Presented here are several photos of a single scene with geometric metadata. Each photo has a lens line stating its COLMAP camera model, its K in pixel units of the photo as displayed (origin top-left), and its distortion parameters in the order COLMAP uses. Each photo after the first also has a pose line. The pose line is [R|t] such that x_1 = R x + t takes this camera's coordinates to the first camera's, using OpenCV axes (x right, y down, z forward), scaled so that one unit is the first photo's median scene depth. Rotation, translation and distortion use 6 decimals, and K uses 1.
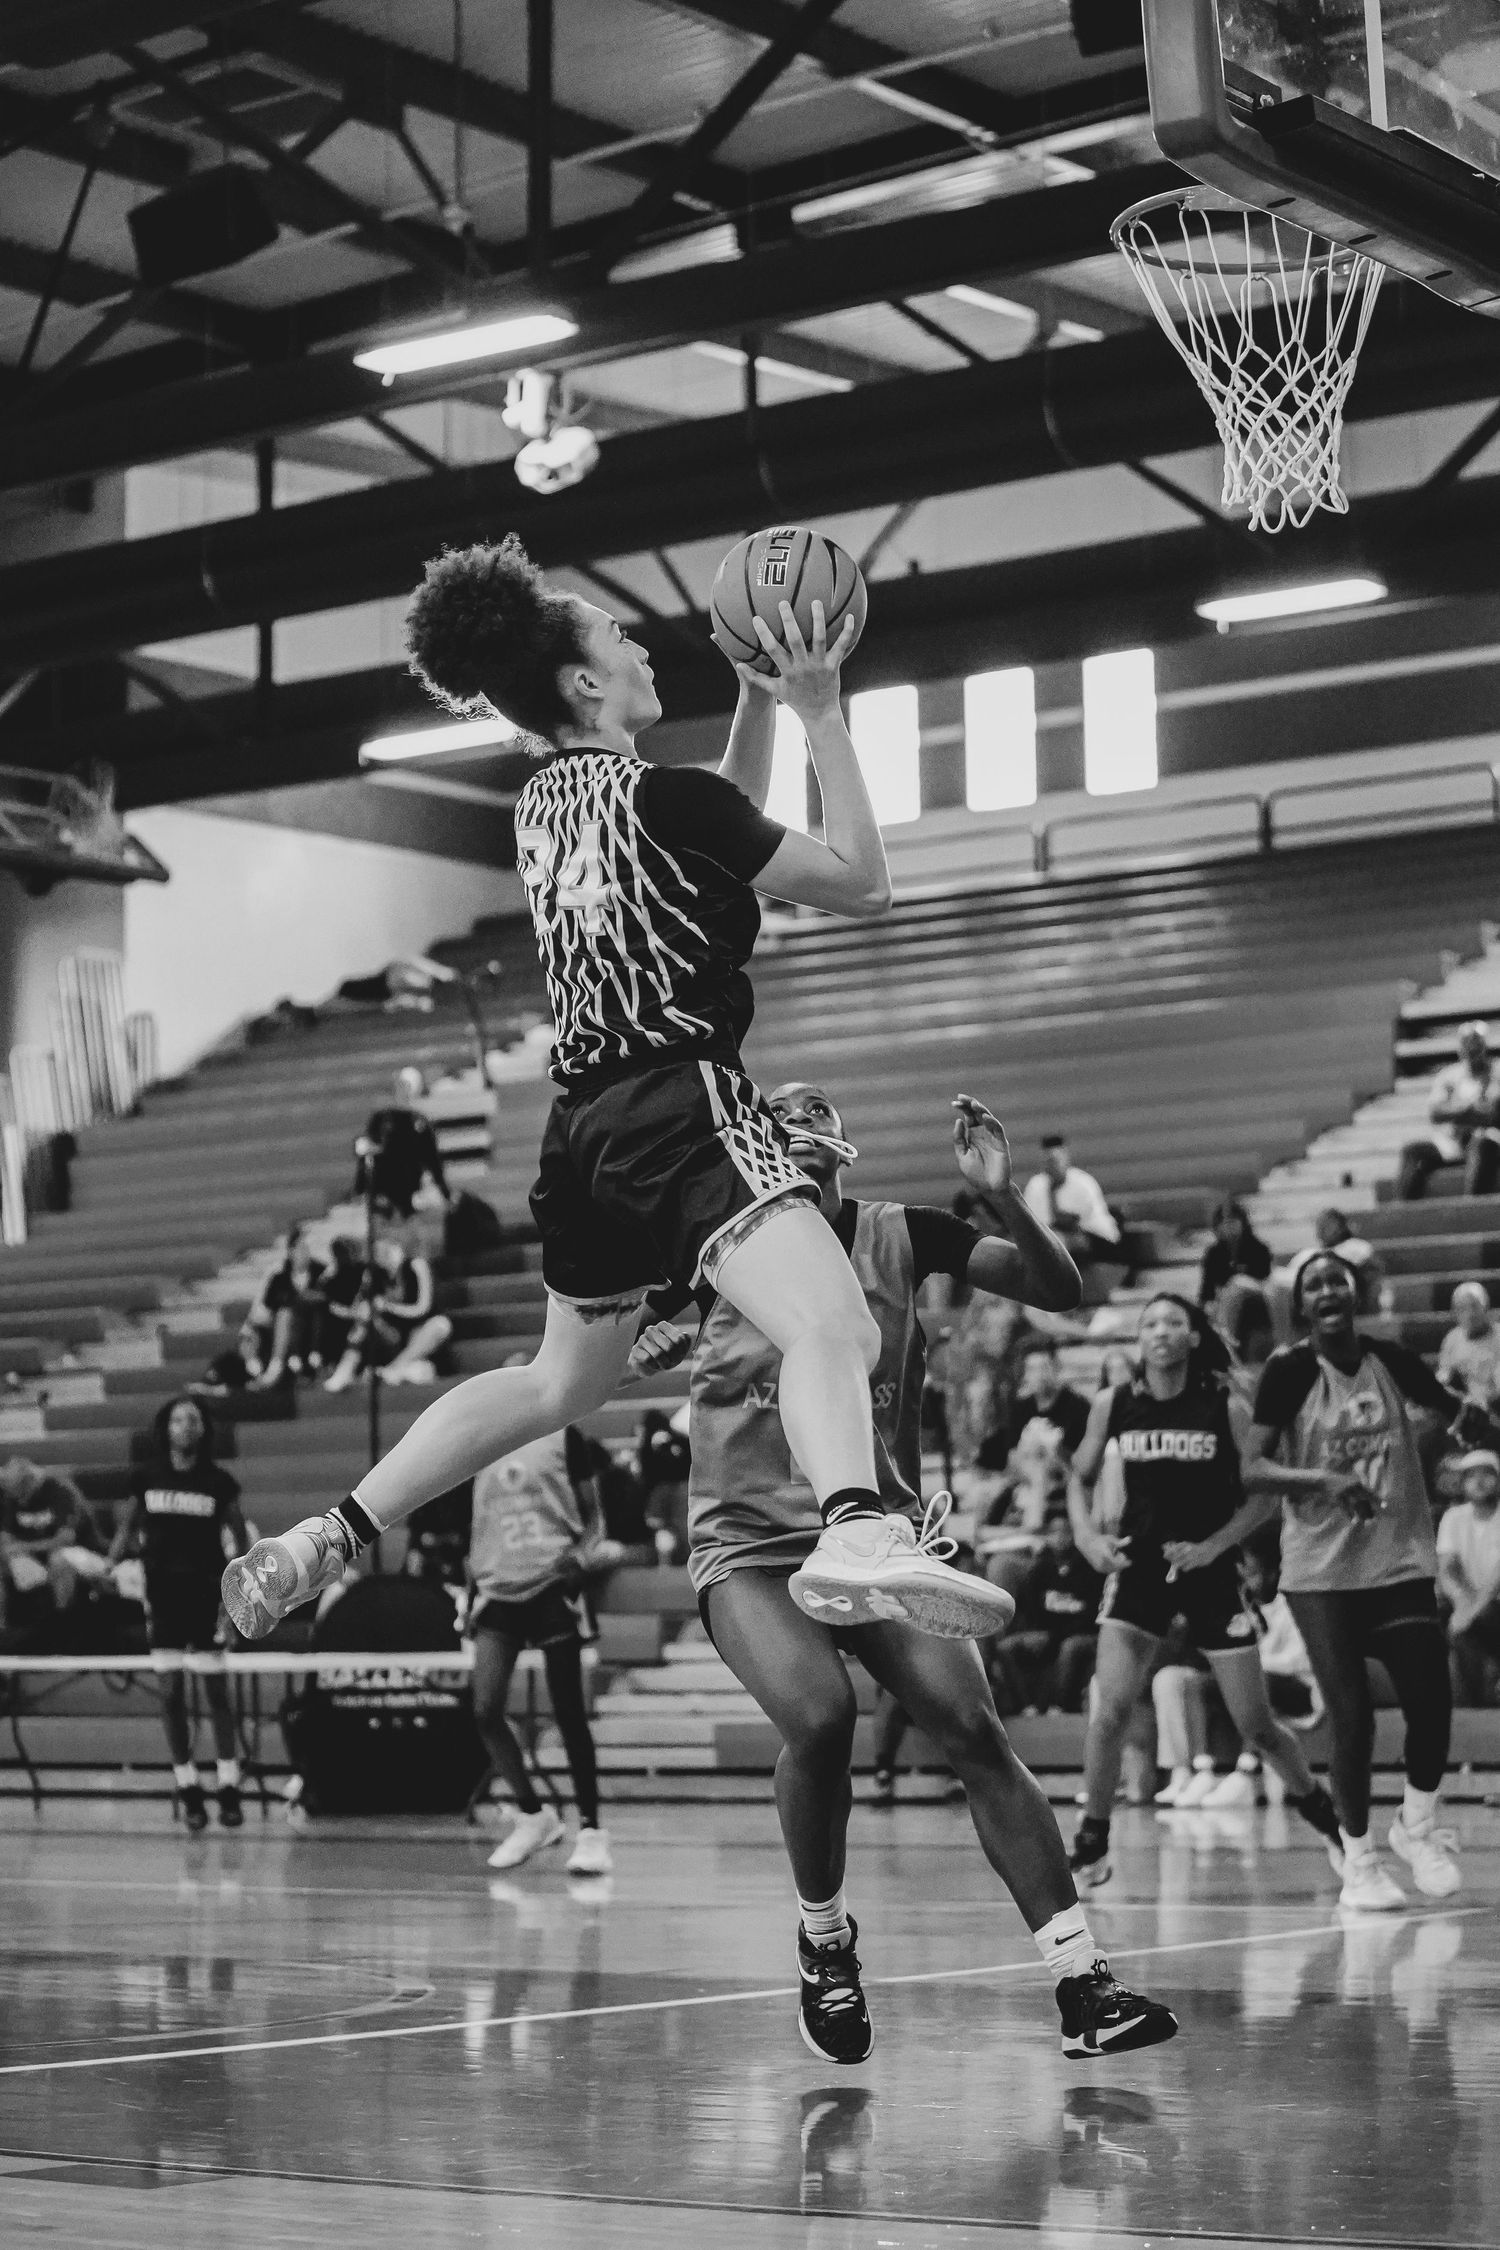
lens RADIAL K [[5025.7, 0, 750.0], [0, 5025.7, 1125.0], [0, 0, 1]] dist [0.005251, 0.063723]
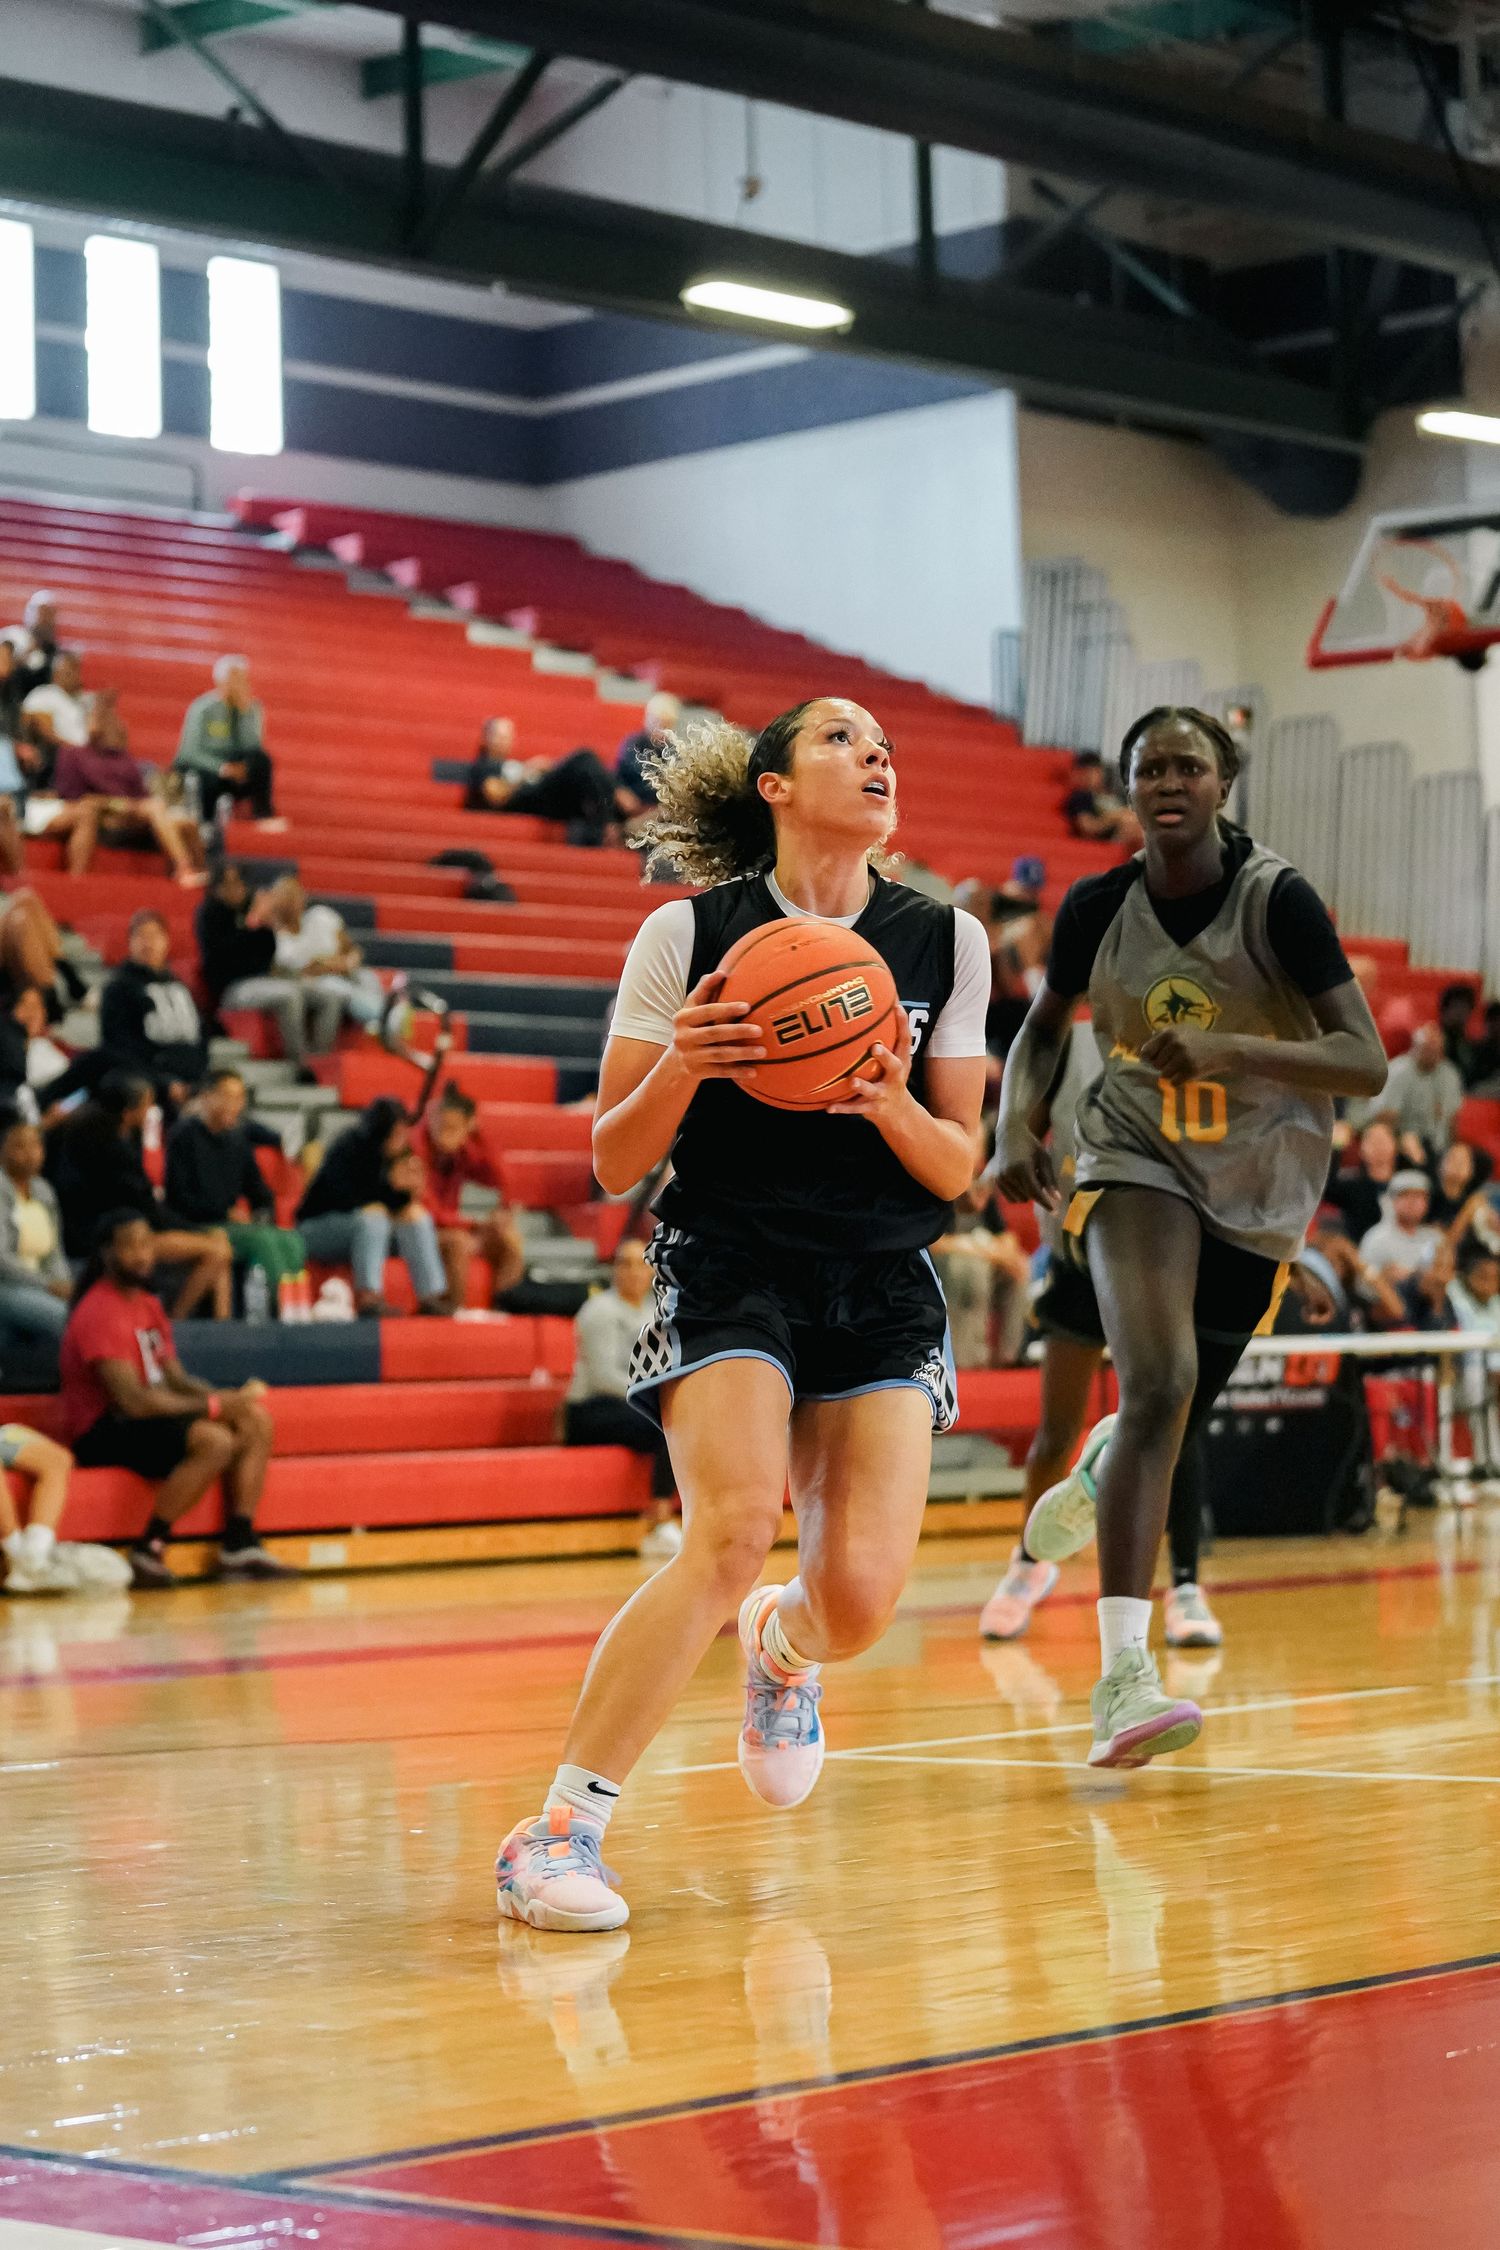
lens RADIAL K [[5025.7, 0, 750.0], [0, 5025.7, 1125.0], [0, 0, 1]] dist [0.005251, 0.063723]
pose [[0.105780, 0.066214, 0.992183, -0.839599], [-0.068754, 0.995880, -0.059131, 0.110878], [-0.992010, -0.061961, 0.109896, 0.886083]]
